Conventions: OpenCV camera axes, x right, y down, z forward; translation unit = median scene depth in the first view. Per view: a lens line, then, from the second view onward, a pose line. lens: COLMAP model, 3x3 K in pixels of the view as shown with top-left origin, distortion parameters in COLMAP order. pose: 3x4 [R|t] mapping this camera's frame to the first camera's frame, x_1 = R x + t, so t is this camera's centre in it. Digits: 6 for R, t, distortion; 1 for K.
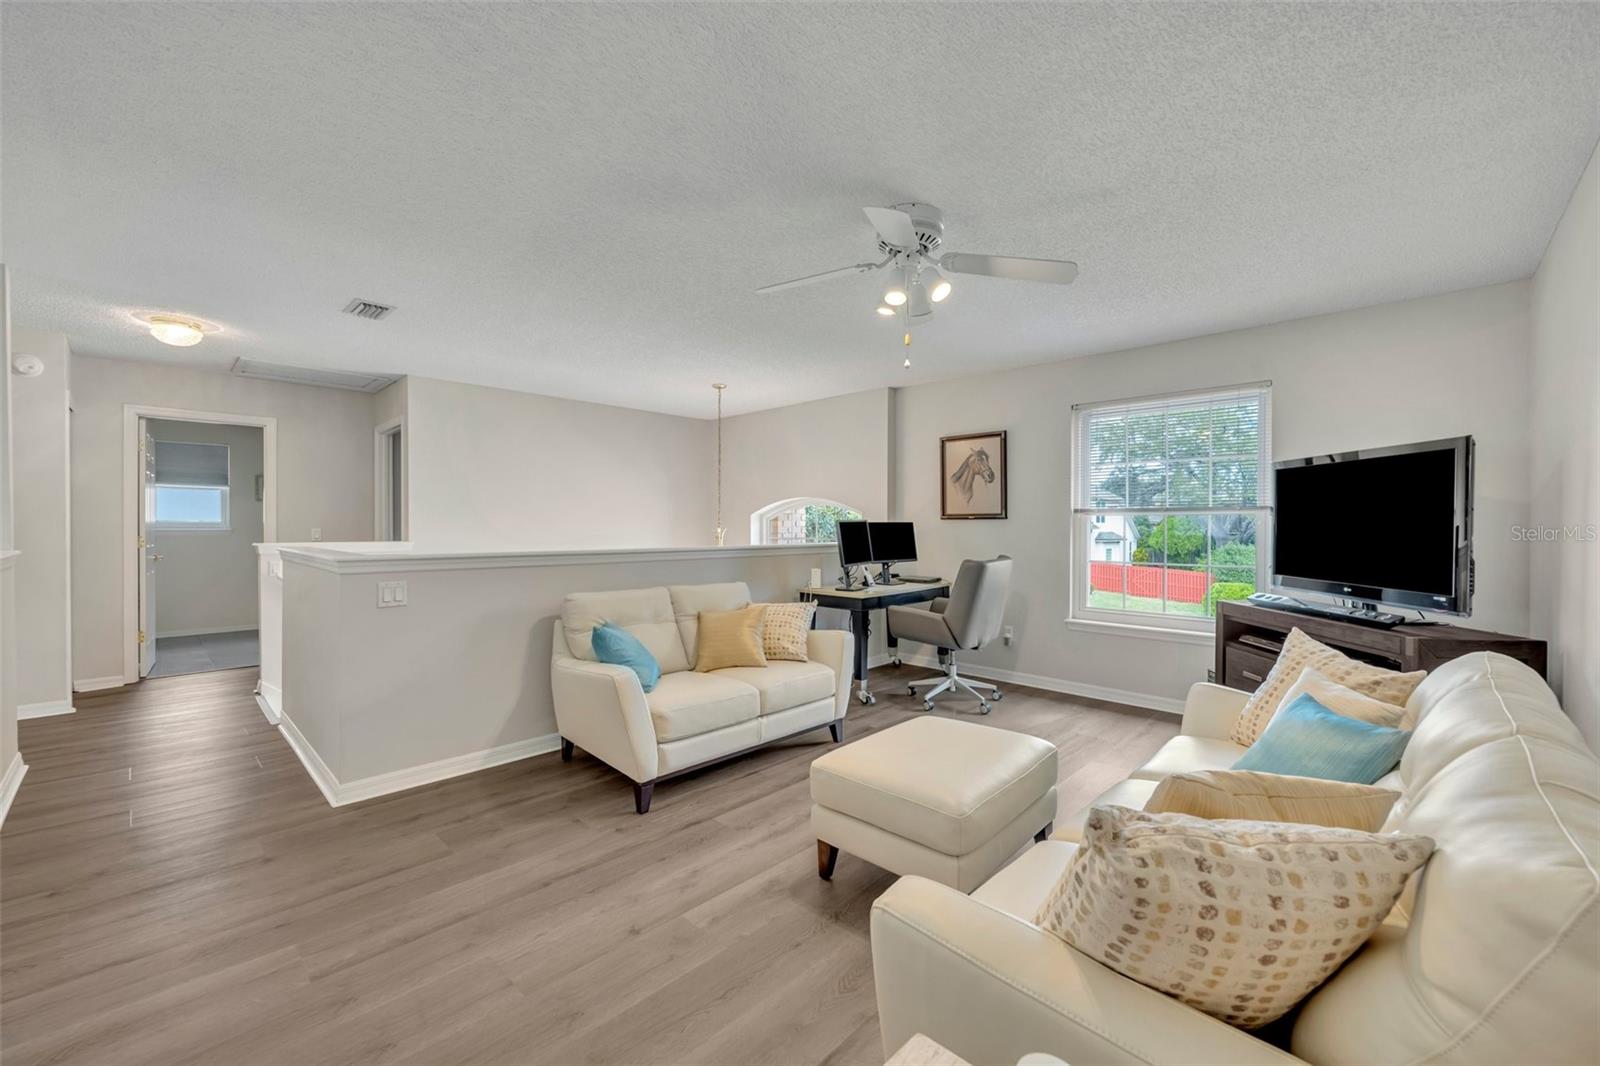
lens RADIAL K [[641.3, 0, 800.0], [0, 641.3, 533.0], [0, 0, 1]] dist [0.001369, 0.000352]
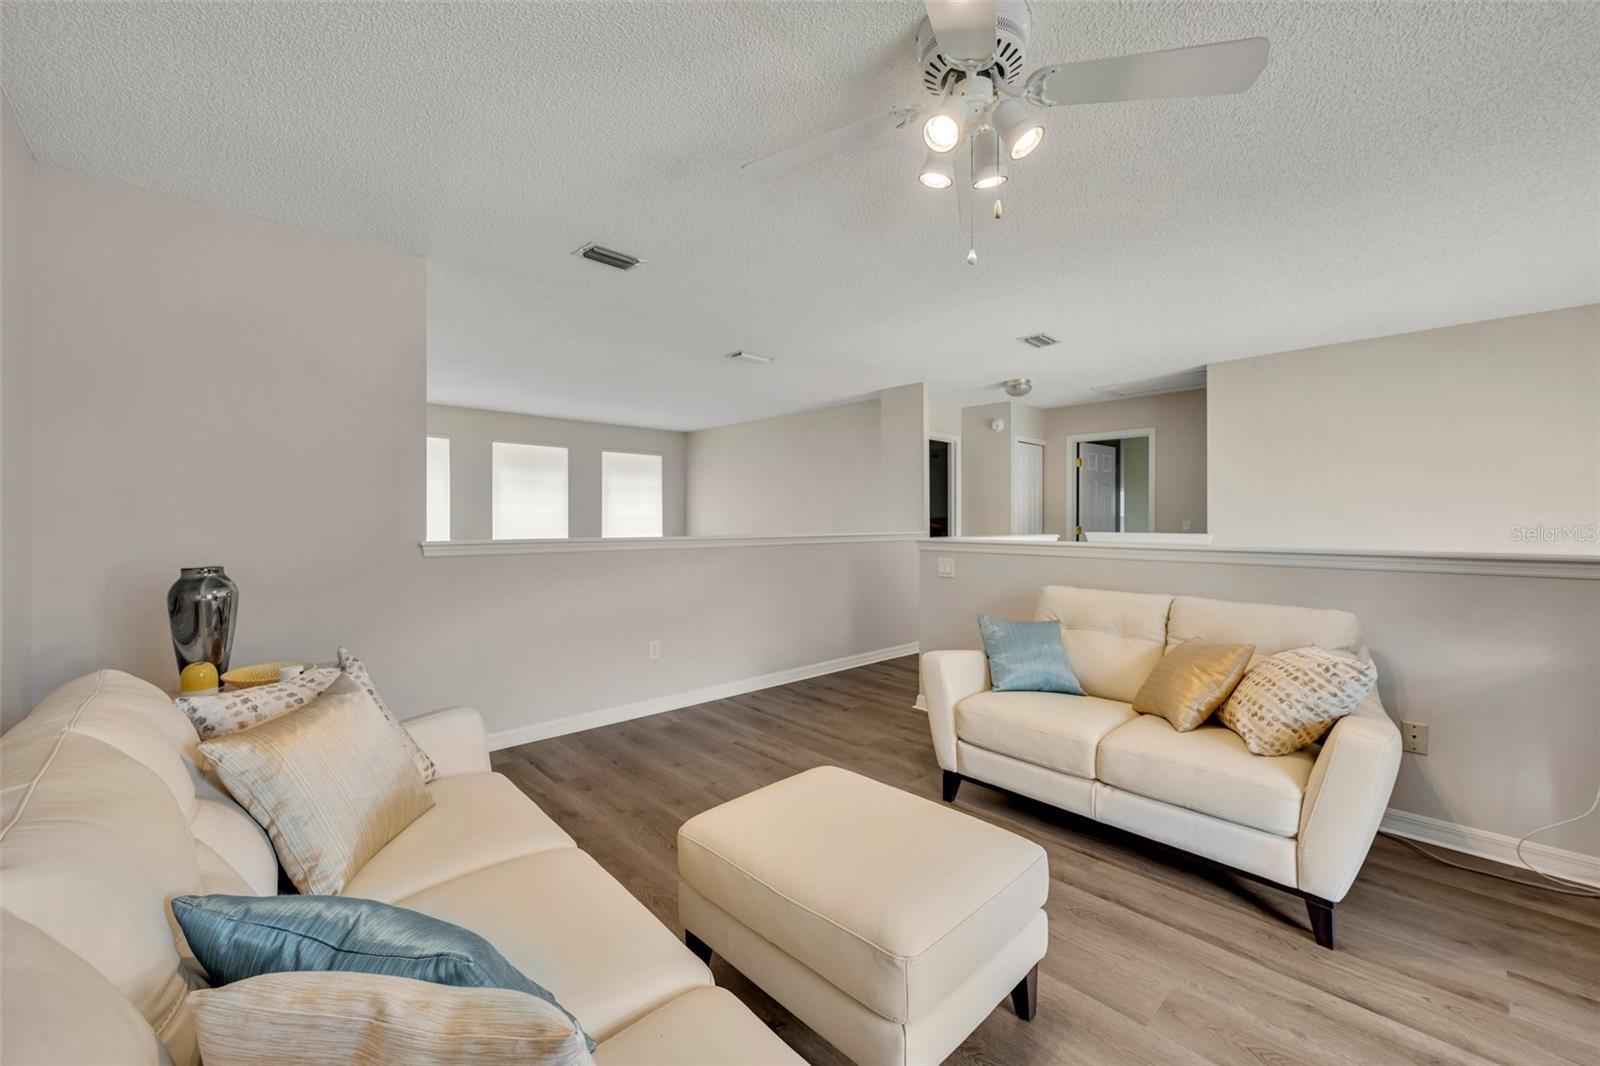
lens RADIAL K [[641.3, 0, 800.0], [0, 641.3, 533.0], [0, 0, 1]] dist [0.001369, 0.000352]
pose [[-0.045023, 0.020047, -0.998785, 0.715563], [-0.011267, 0.999725, 0.020574, -0.002815], [0.998922, 0.012180, -0.044784, 0.752193]]
